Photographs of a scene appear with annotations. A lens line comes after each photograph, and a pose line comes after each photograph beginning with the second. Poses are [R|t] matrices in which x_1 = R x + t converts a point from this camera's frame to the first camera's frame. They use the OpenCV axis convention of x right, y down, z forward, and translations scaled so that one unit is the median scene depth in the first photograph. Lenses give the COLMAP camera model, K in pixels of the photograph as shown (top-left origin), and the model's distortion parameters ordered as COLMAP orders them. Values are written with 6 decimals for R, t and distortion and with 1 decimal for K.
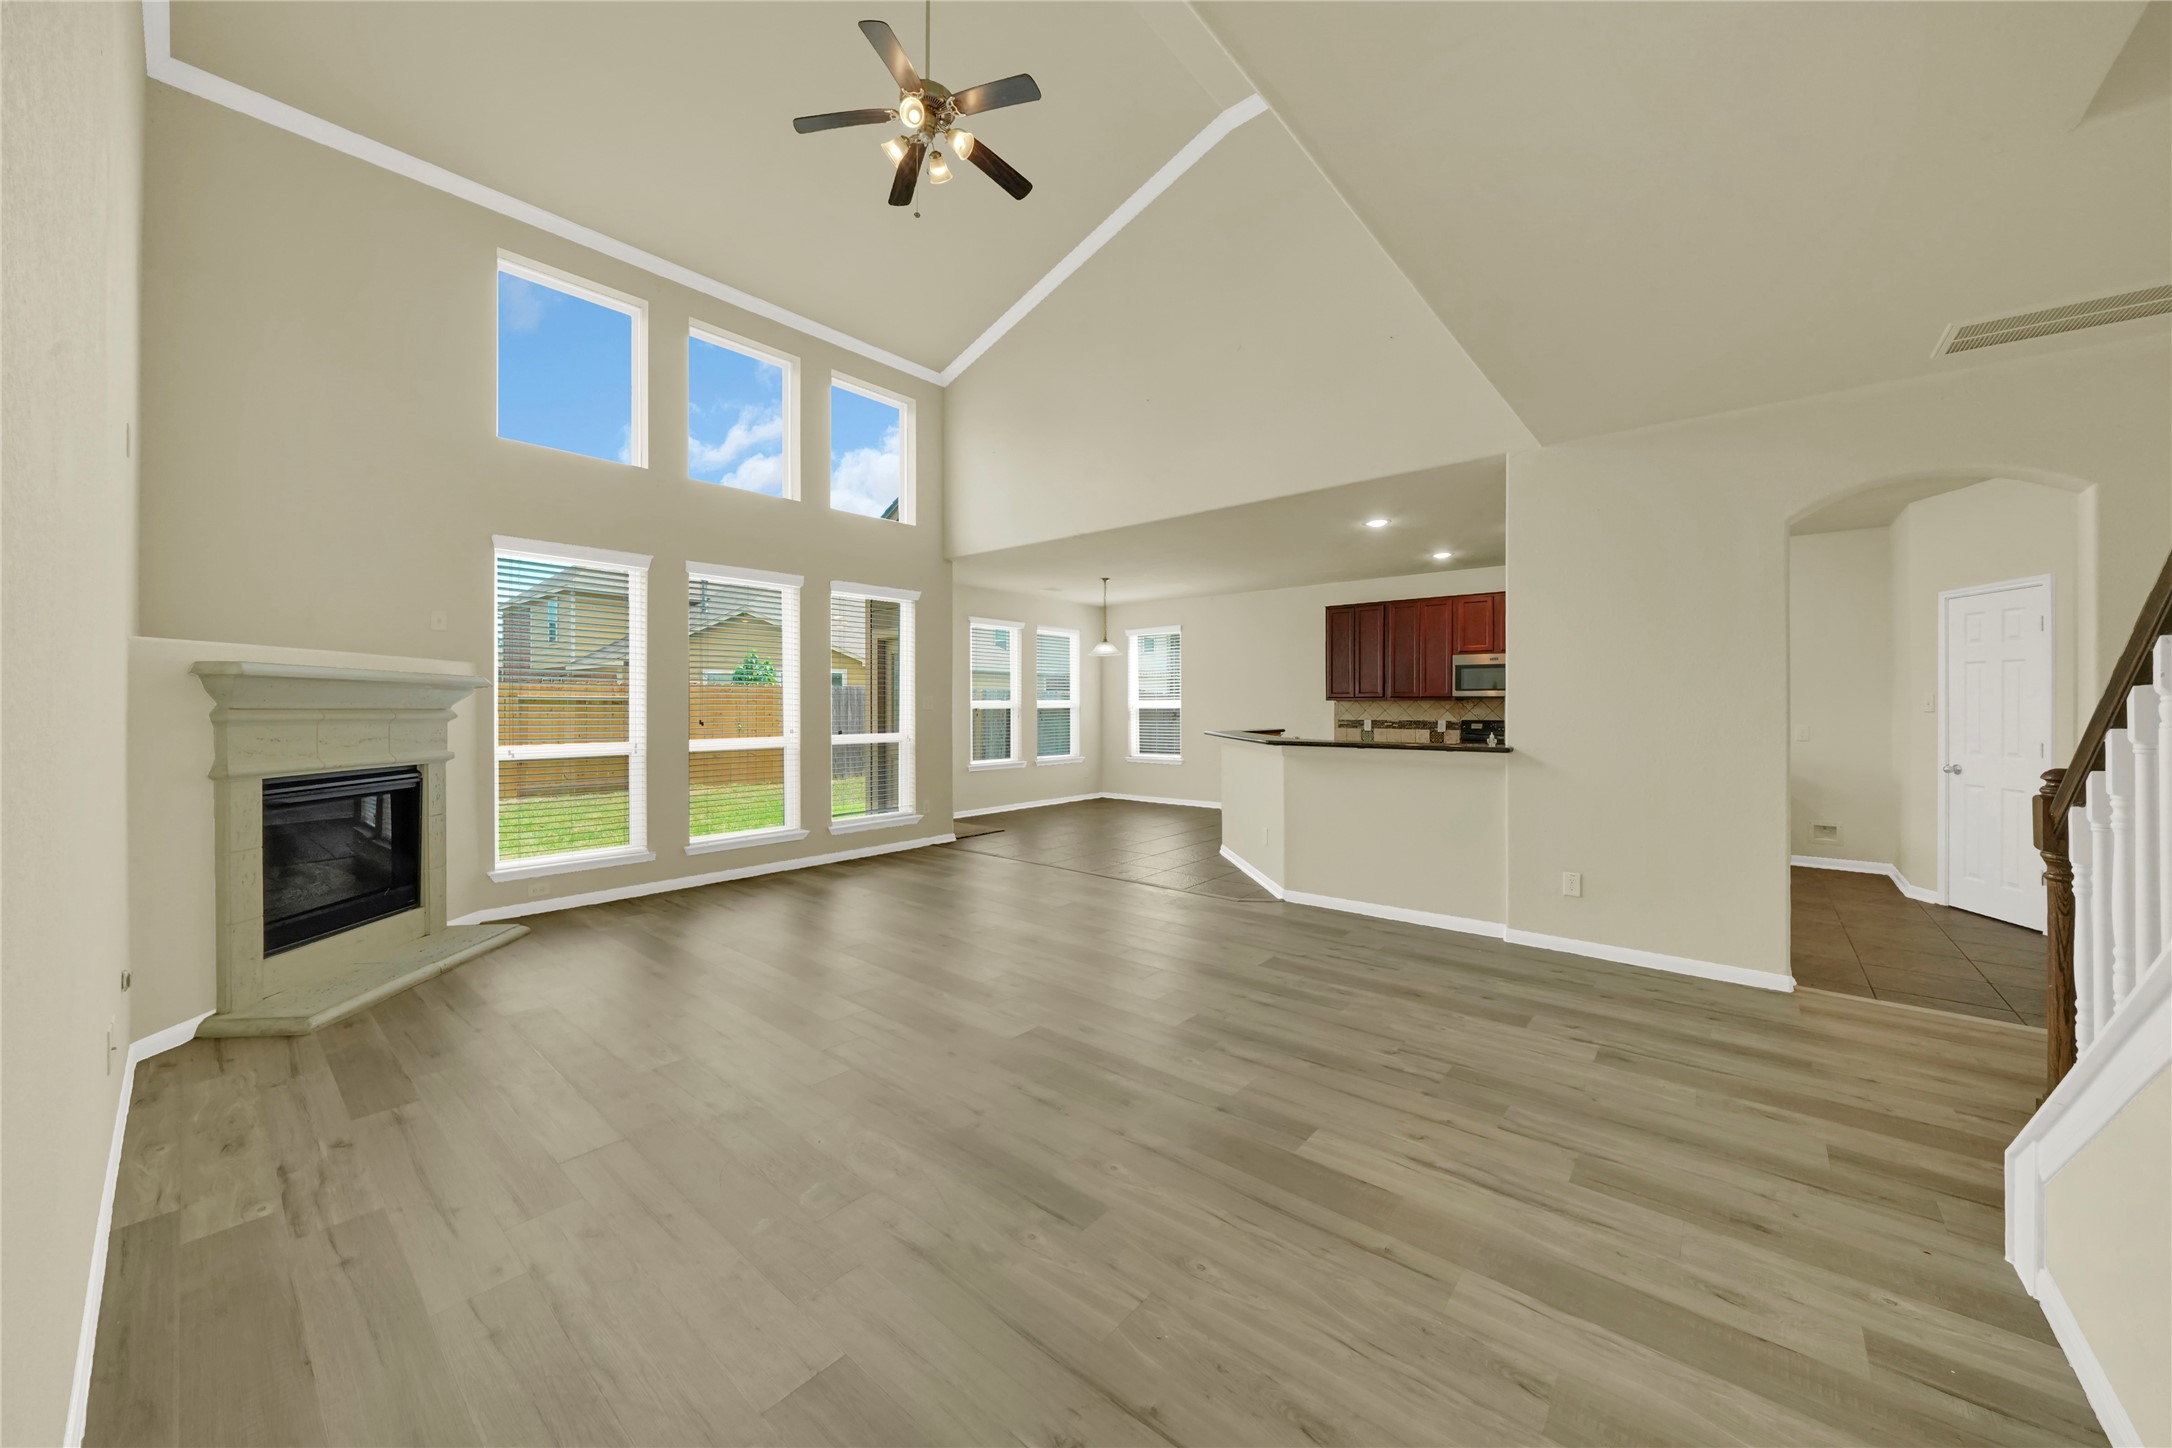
lens RADIAL K [[762.8, 0, 1086.7], [0, 762.8, 709.4], [0, 0, 1]] dist [-0.005038, -0.000235]
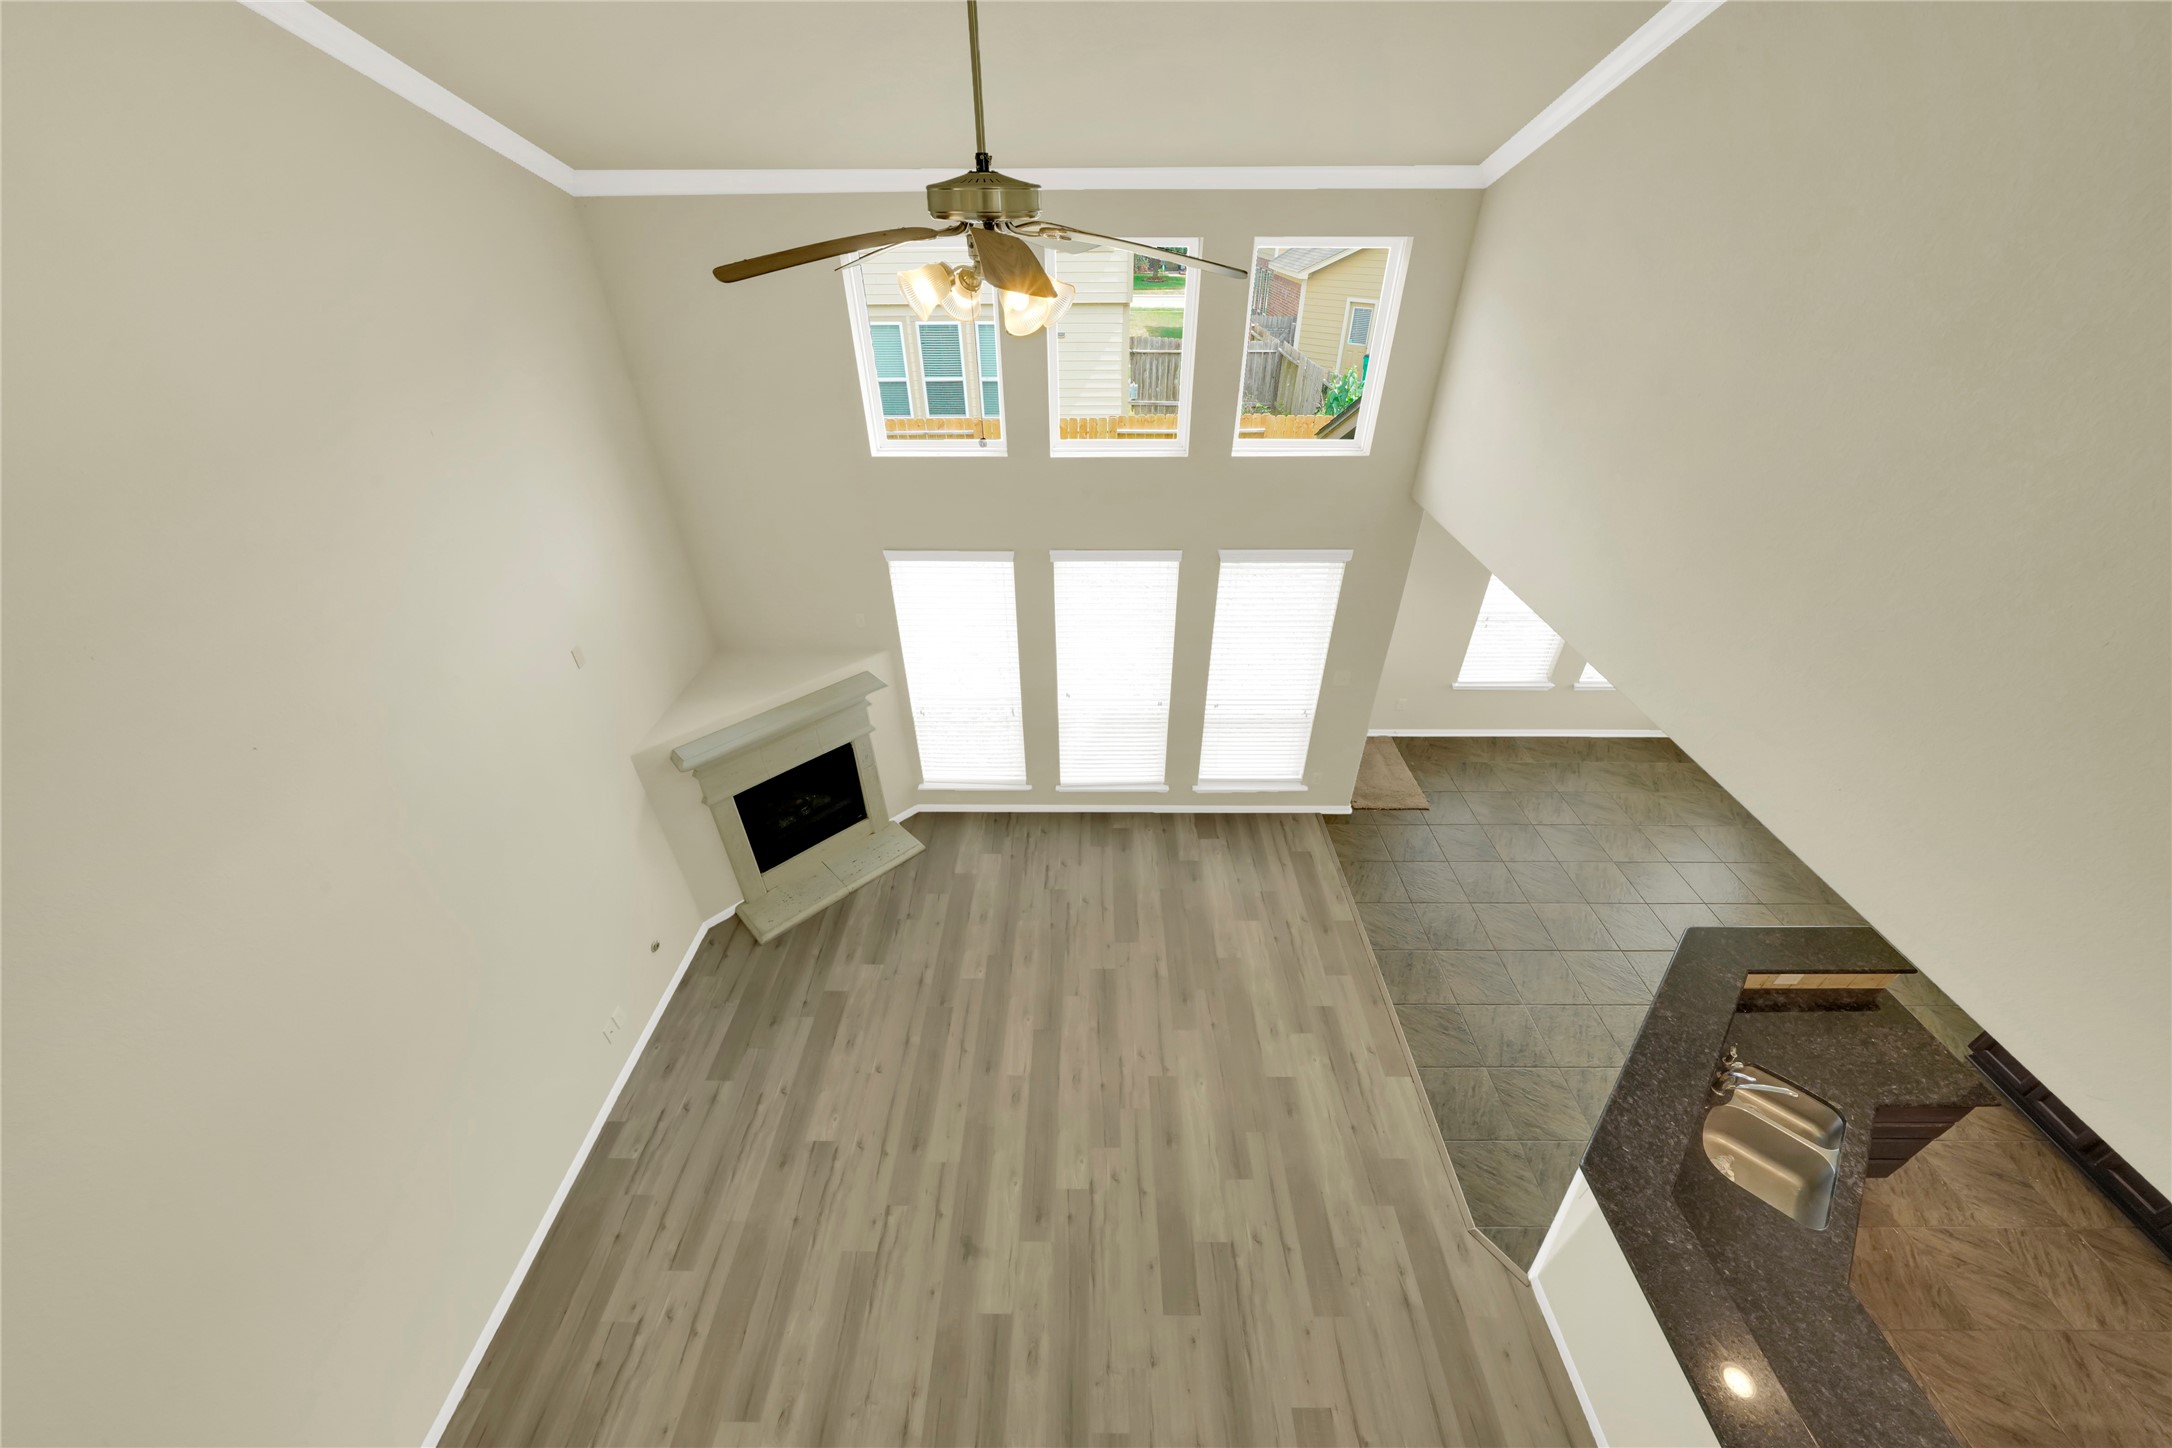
lens RADIAL K [[762.8, 0, 1093.8], [0, 762.8, 721.3], [0, 0, 1]] dist [-0.005038, -0.000235]
pose [[0.644835, 0.429376, -0.632317, 0.270742], [-0.005011, 0.829649, 0.558264, -0.732233], [0.764306, -0.356819, 0.537138, 0.605060]]
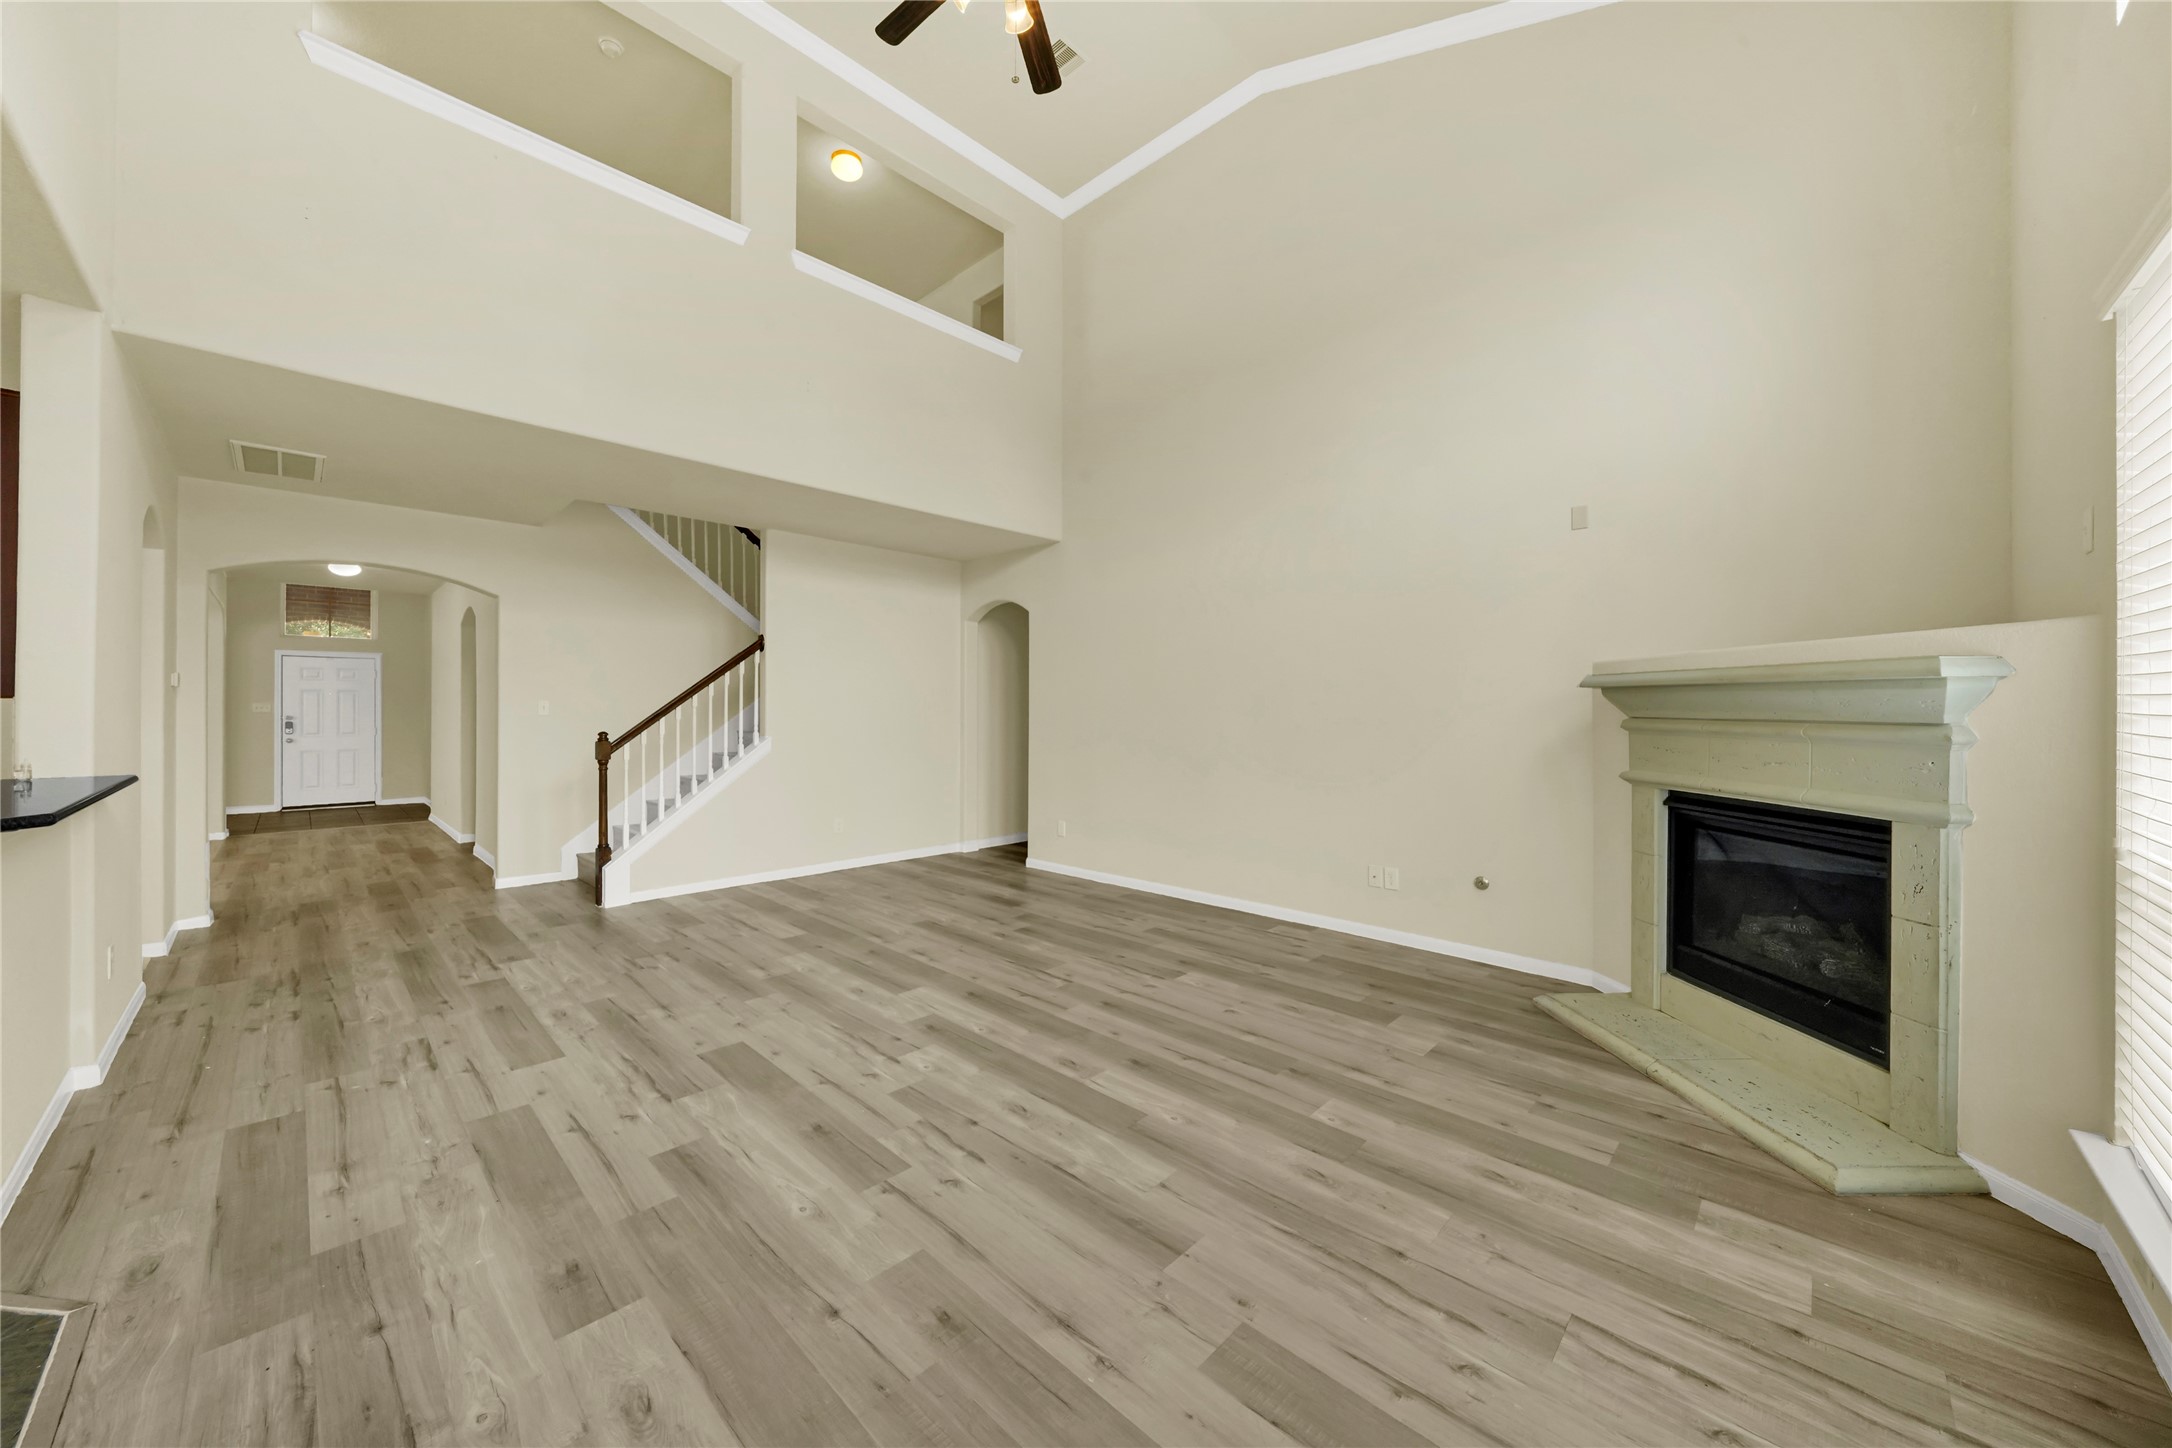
lens RADIAL K [[762.8, 0, 1073.9], [0, 762.8, 718.8], [0, 0, 1]] dist [-0.005038, -0.000235]
pose [[-0.997435, -0.002890, 0.071517, -0.308839], [-0.001734, 0.999867, 0.016218, -0.010809], [-0.071554, 0.016052, -0.997308, 1.600295]]
